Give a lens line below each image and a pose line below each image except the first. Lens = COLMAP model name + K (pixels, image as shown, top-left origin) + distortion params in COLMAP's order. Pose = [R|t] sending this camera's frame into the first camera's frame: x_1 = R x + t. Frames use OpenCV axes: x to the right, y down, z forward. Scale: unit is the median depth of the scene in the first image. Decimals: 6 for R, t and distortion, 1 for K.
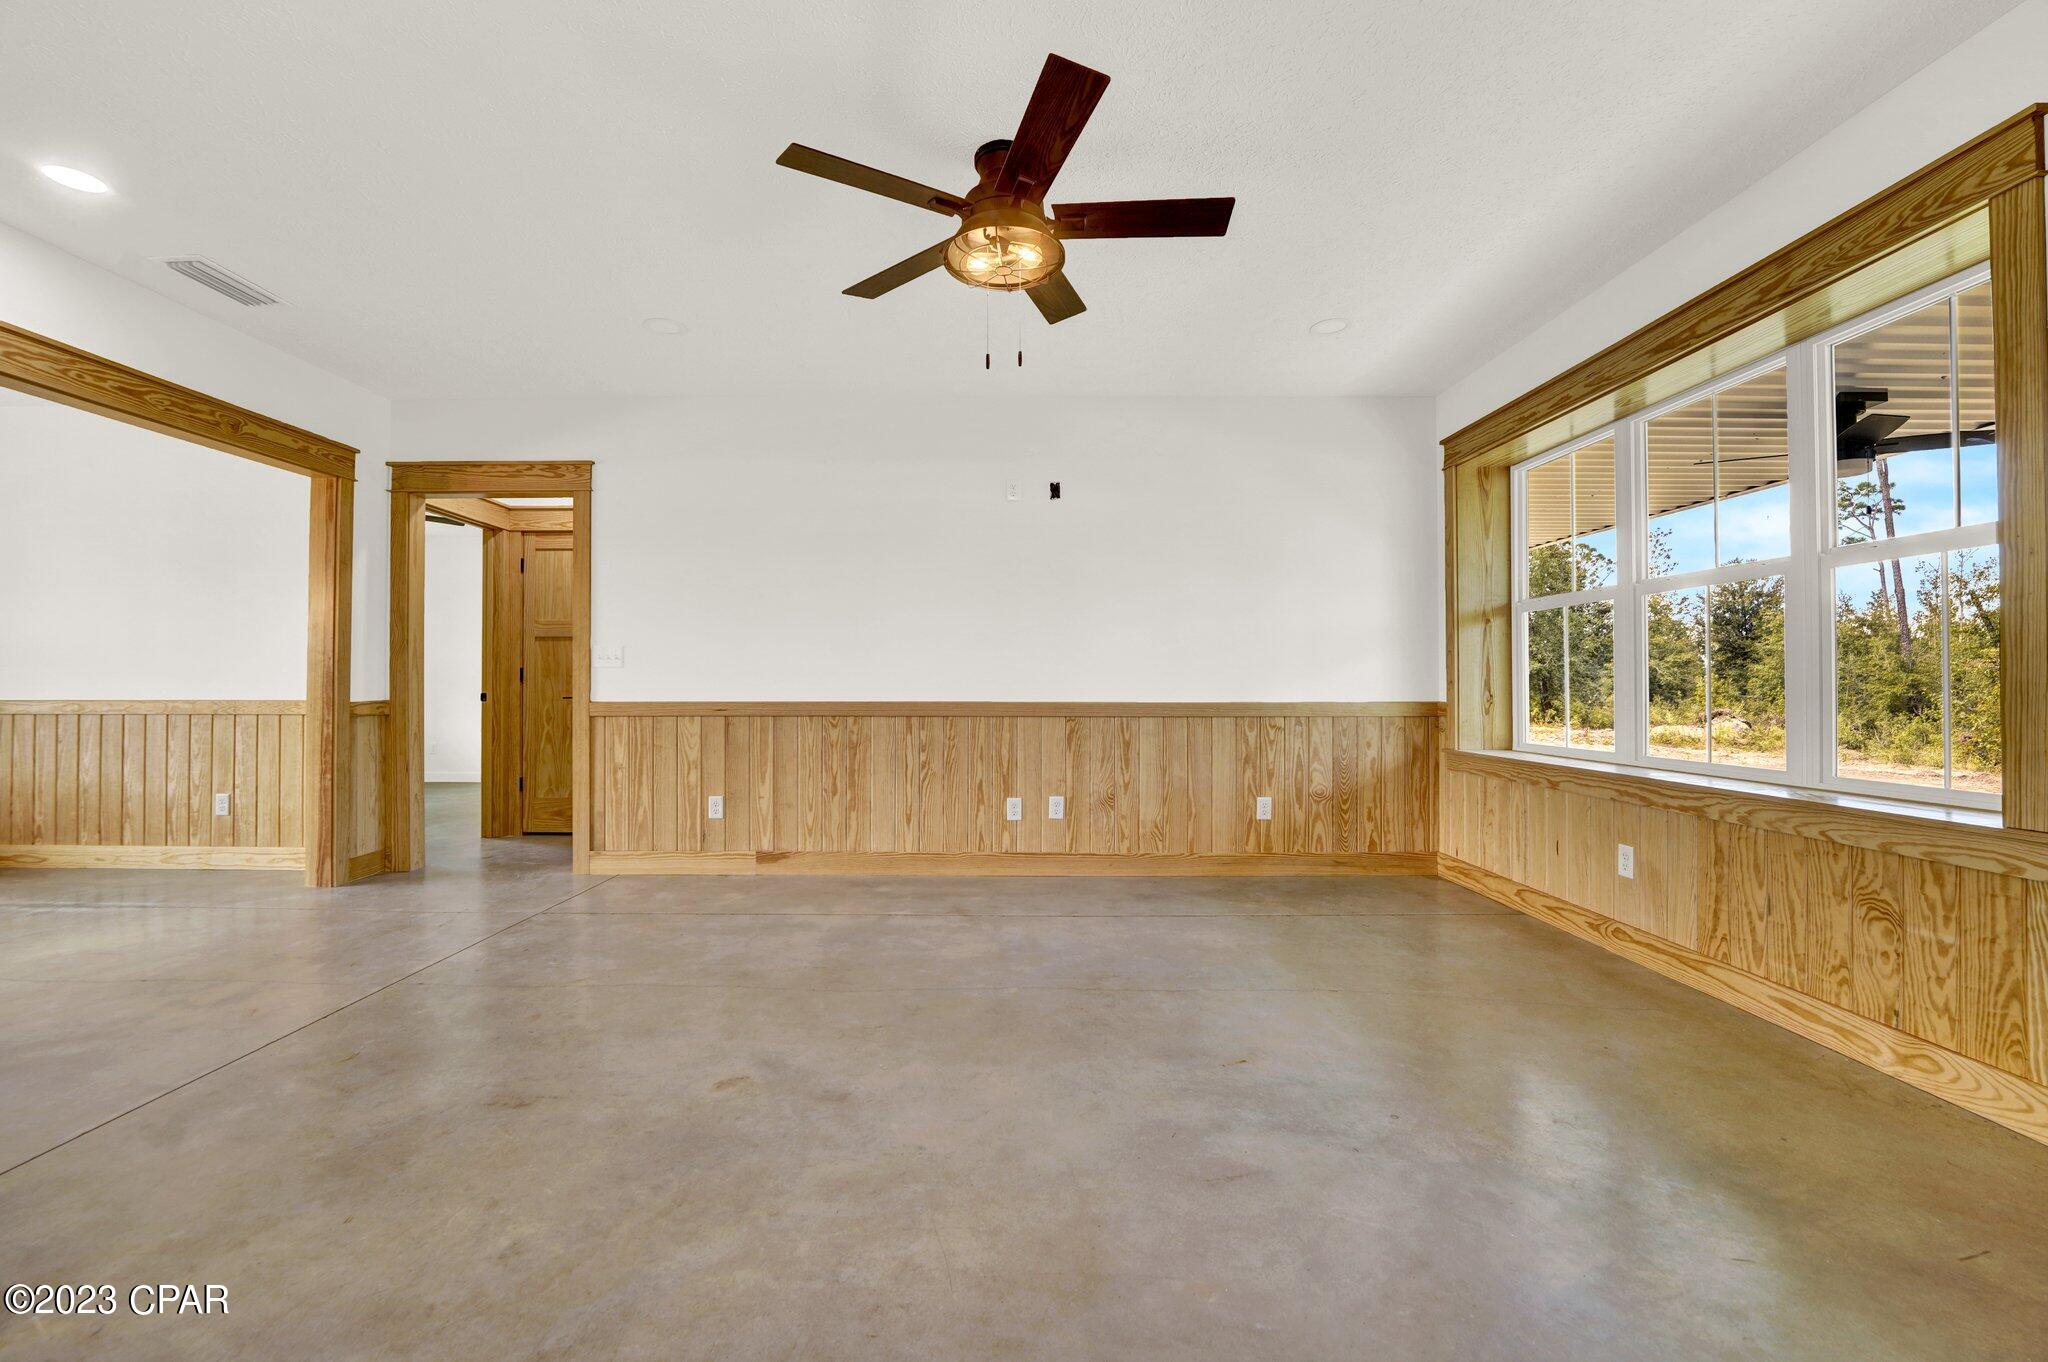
lens RADIAL K [[833.3, 0, 1000.2], [0, 833.3, 677.0], [0, 0, 1]] dist [-0.025295, 0.000674]
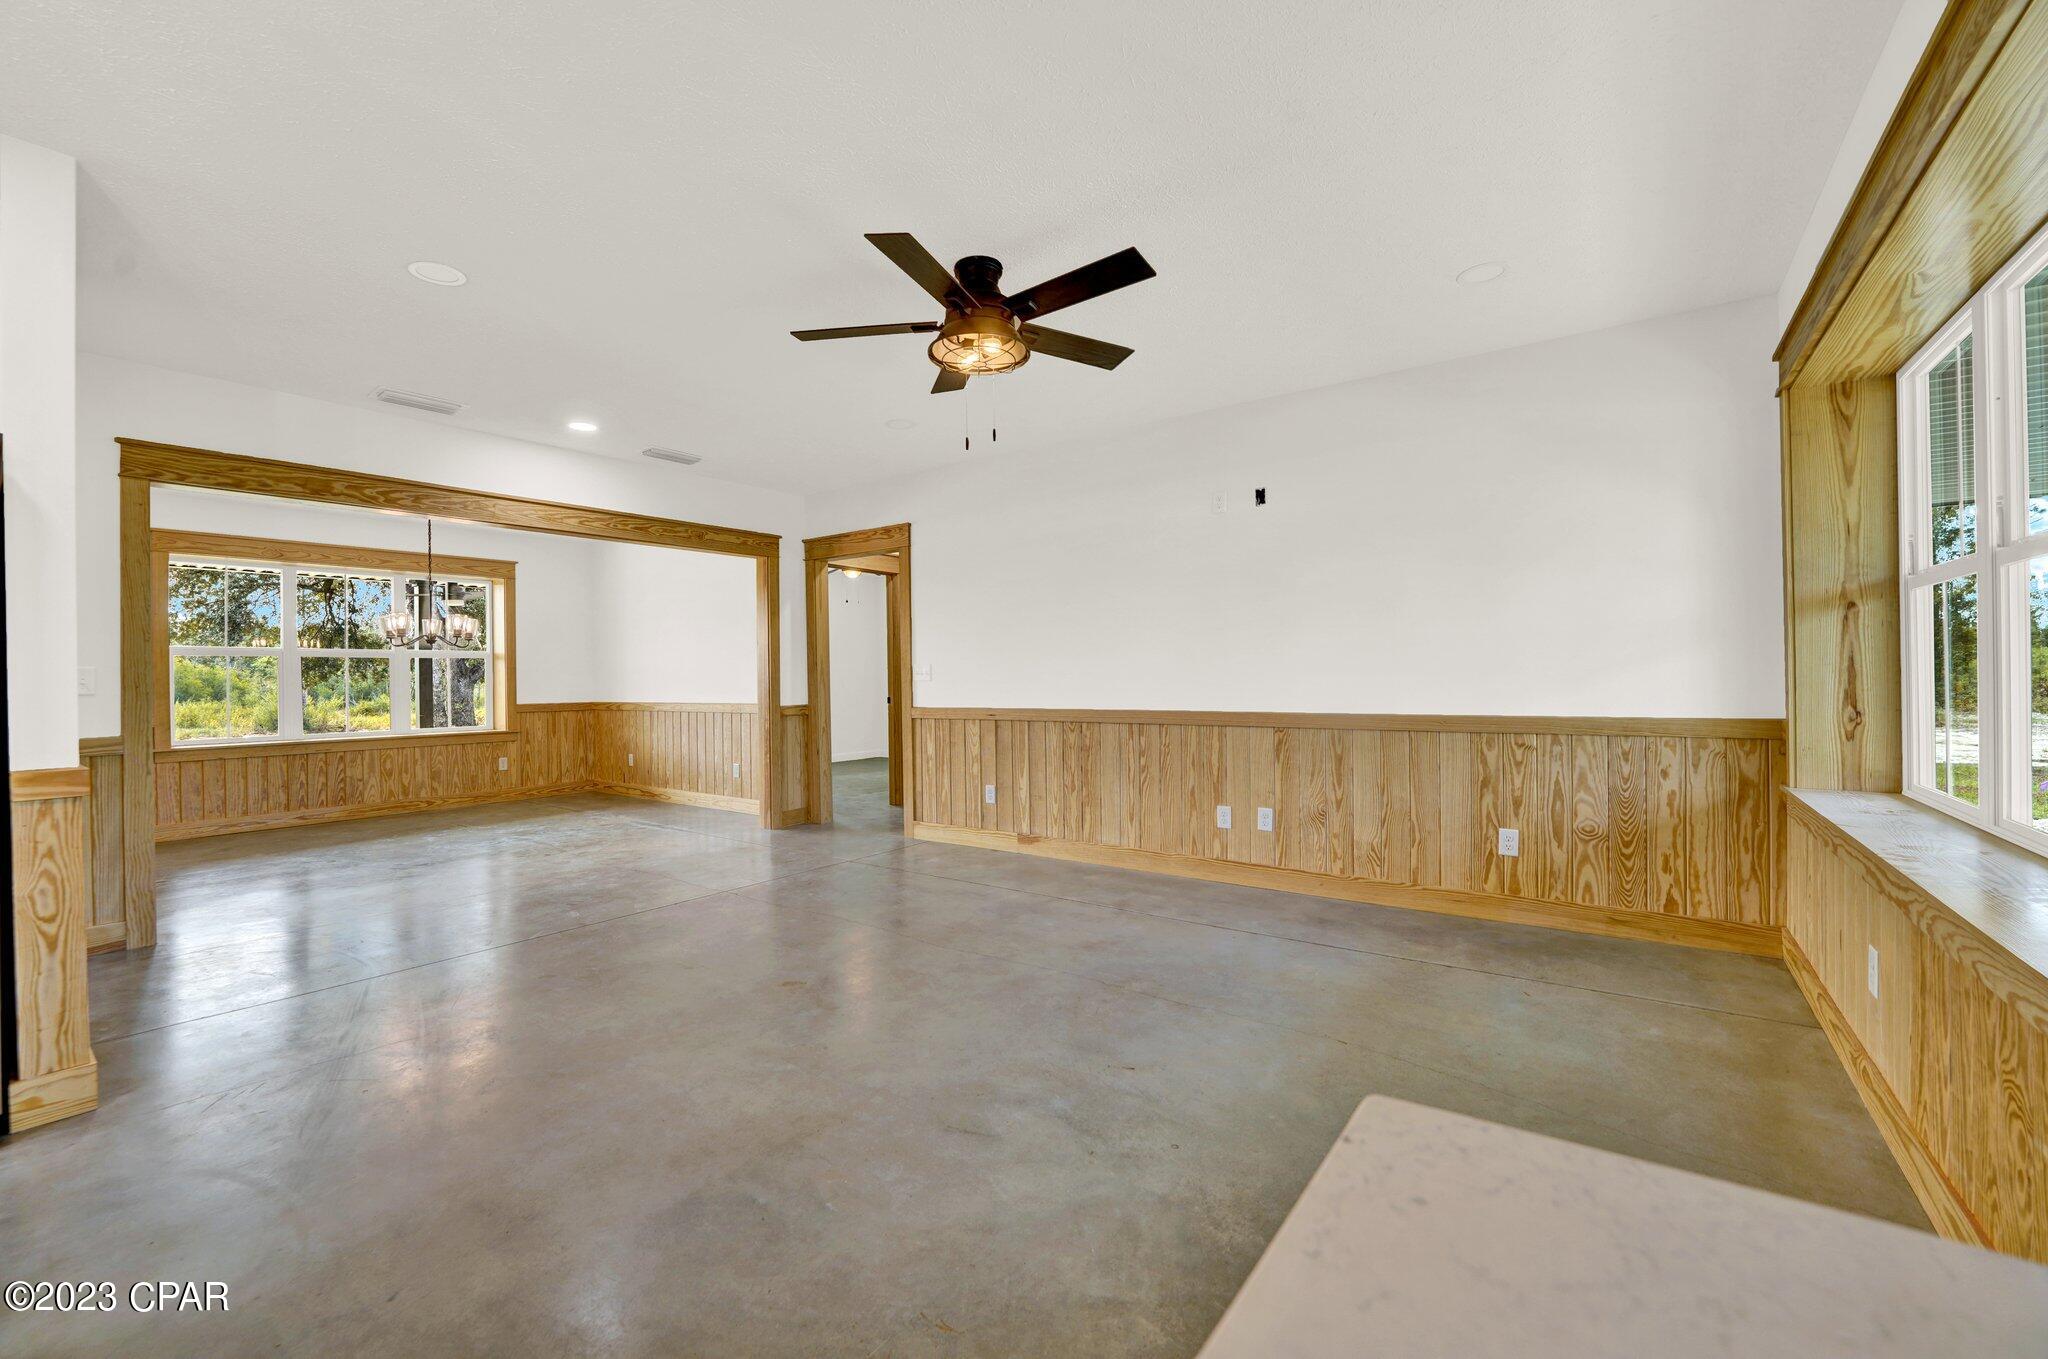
lens RADIAL K [[828.5, 0, 988.8], [0, 828.5, 678.3], [0, 0, 1]] dist [-0.026857, 0.000129]
pose [[0.800318, -0.010640, -0.599481, 0.392848], [0.020289, 0.999751, 0.009342, -0.025817], [0.599232, -0.019639, 0.800334, 0.025460]]
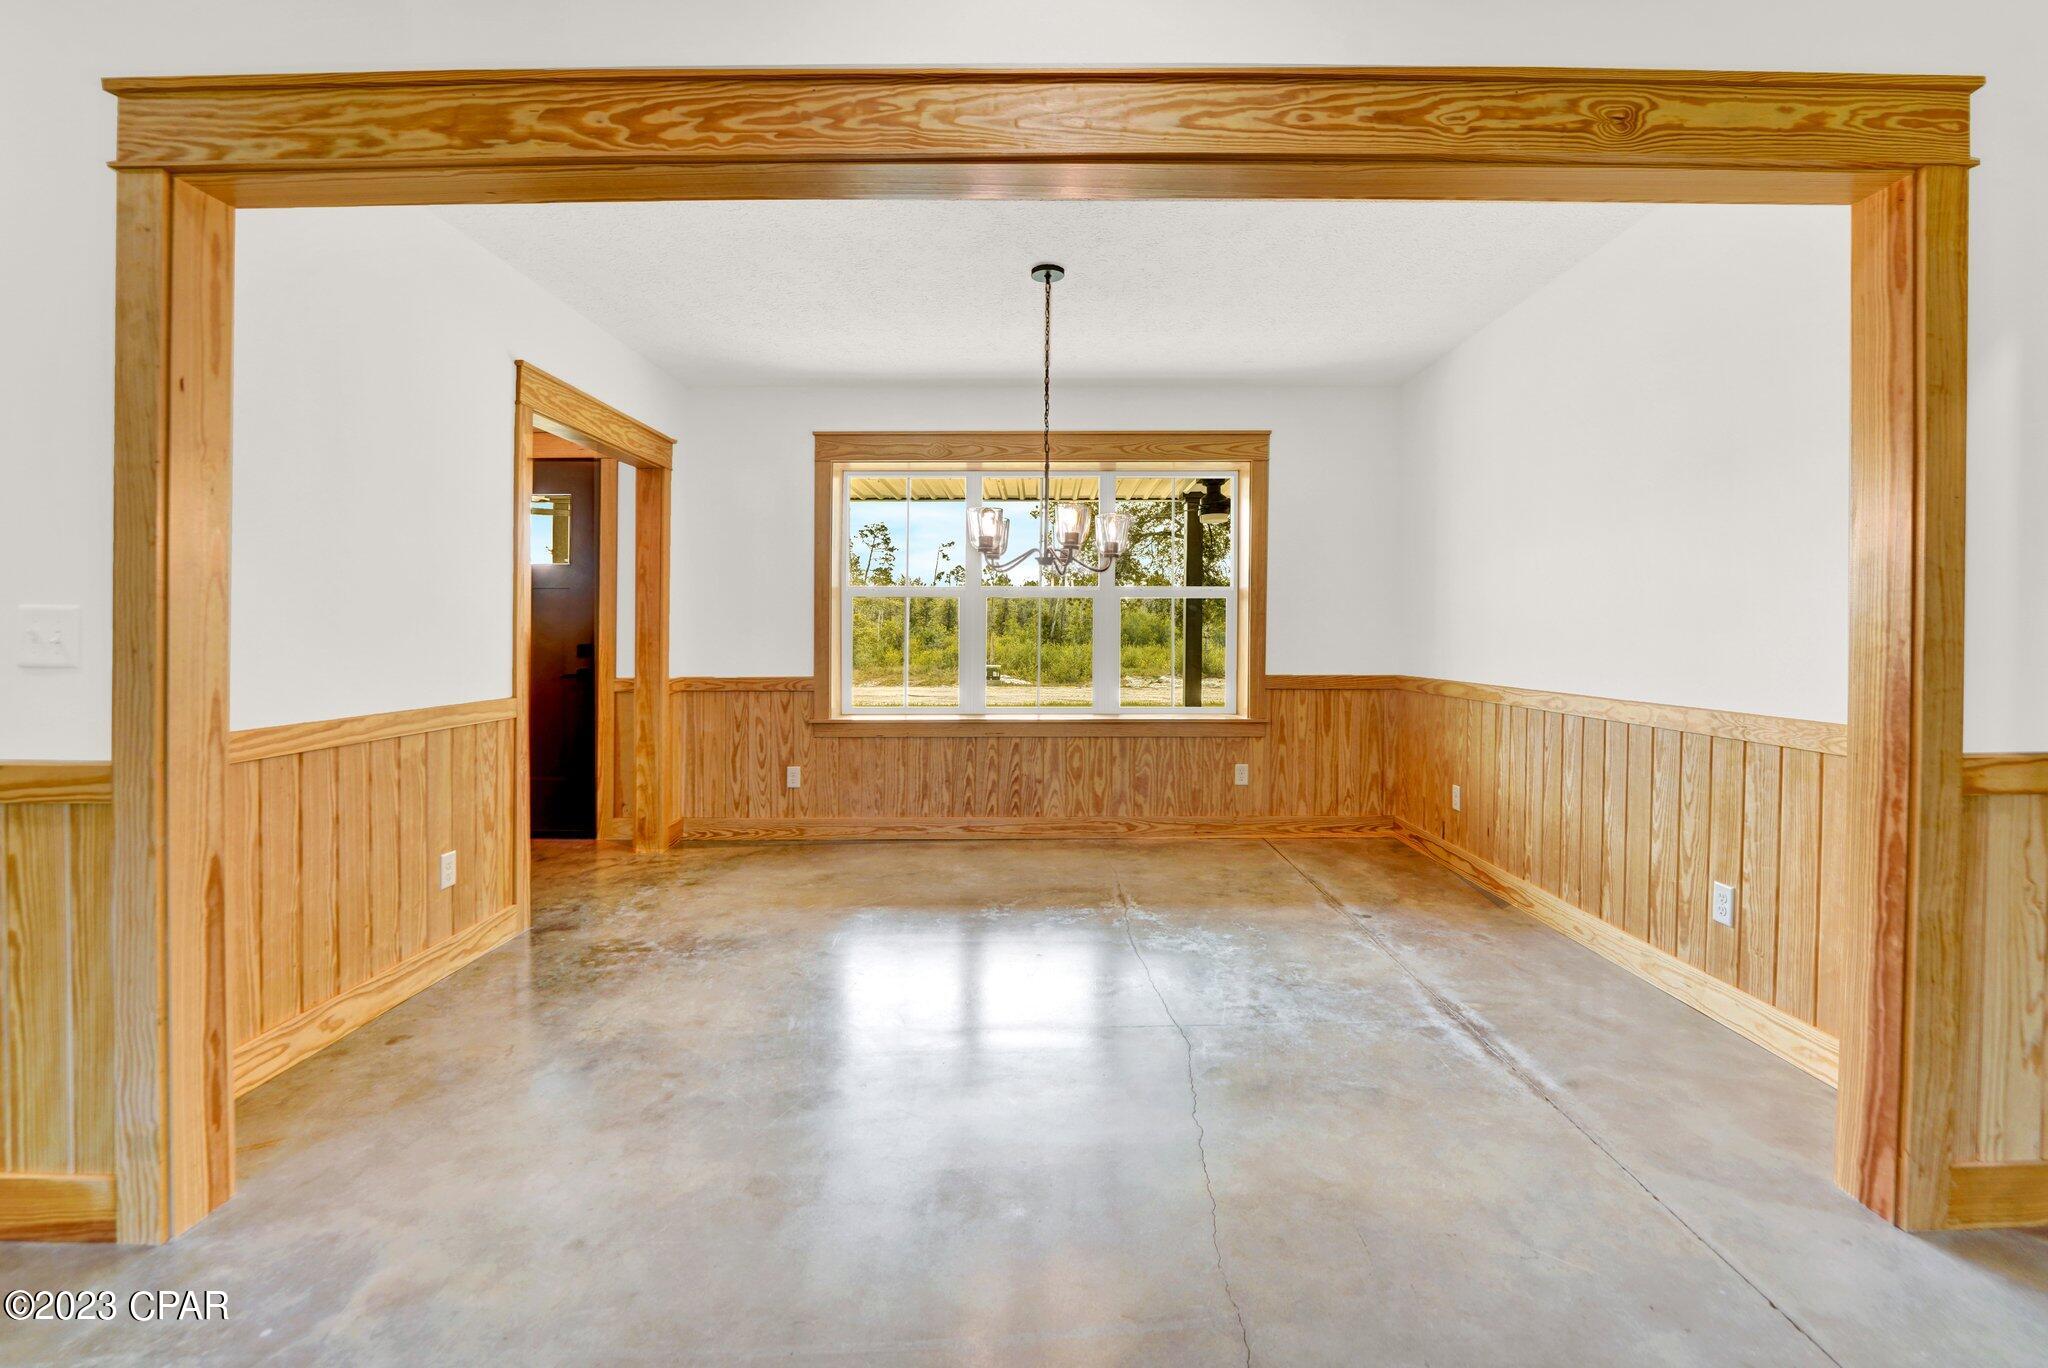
lens RADIAL K [[909.3, 0, 1033.8], [0, 909.3, 643.9], [0, 0, 1]] dist [-0.032458, 0.006475]
pose [[0.020058, 0.010352, -0.999745, -0.377707], [0.010730, 0.999887, 0.010568, -0.028993], [0.999741, -0.010939, 0.019945, 0.540056]]
